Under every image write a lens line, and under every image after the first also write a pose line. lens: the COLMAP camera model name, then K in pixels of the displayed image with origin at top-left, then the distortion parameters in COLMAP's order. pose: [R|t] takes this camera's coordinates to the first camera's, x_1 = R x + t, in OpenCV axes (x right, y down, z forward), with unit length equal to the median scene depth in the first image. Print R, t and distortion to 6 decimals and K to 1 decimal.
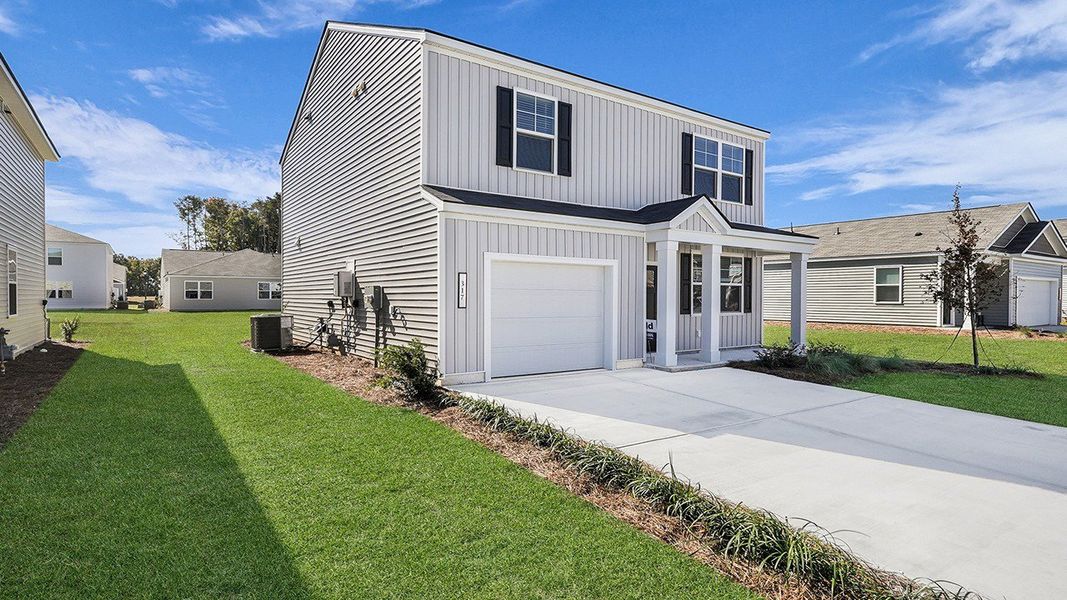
lens RADIAL K [[550.8, 0, 533.5], [0, 550.8, 300.0], [0, 0, 1]] dist [0.004123, 0.000247]
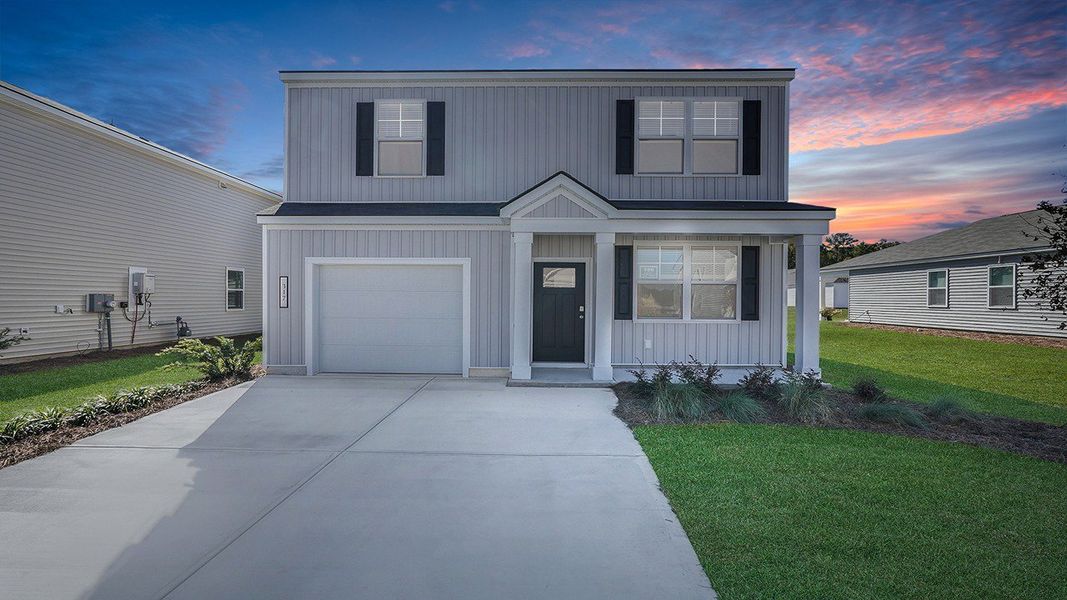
lens RADIAL K [[446.0, 0, 533.5], [0, 446.0, 300.0], [0, 0, 1]] dist [0.002527, 0.000117]
pose [[0.807291, 0.002350, -0.590149, 0.894695], [-0.004620, 0.999987, -0.002338, -0.001671], [0.590136, 0.004614, 0.807291, 0.610476]]
